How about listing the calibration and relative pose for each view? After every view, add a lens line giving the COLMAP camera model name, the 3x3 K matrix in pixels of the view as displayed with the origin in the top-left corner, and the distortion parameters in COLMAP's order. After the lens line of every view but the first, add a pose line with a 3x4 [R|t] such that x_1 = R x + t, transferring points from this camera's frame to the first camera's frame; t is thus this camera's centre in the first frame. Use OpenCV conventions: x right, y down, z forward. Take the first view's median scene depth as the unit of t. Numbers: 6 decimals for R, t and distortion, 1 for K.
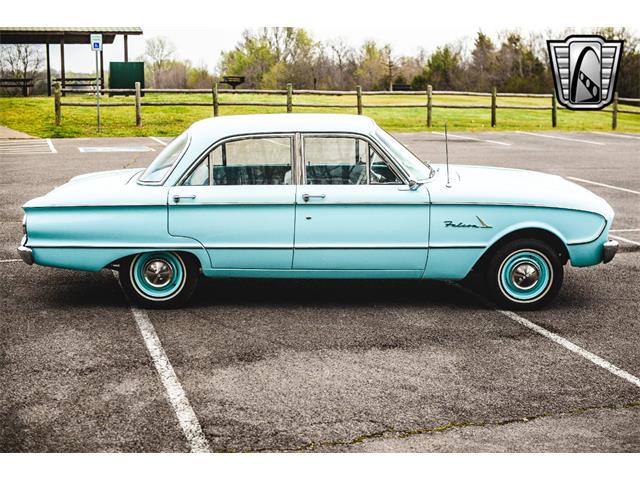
lens RADIAL K [[1013.1, 0, 320.2], [0, 1013.1, 238.3], [0, 0, 1]] dist [-0.122236, 0.107244]
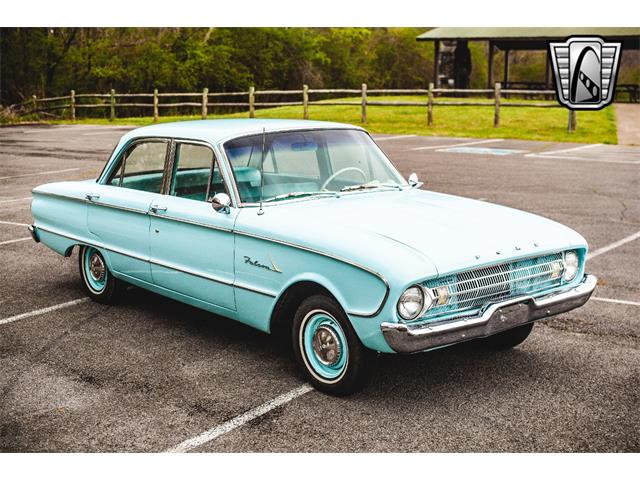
lens RADIAL K [[994.3, 0, 319.8], [0, 994.3, 240.1], [0, 0, 1]] dist [-0.124476, 0.136757]
pose [[0.613988, 0.130297, -0.778487, 0.776678], [-0.124852, 0.989896, 0.067212, -0.090325], [0.779379, 0.055928, 0.624052, 0.549326]]
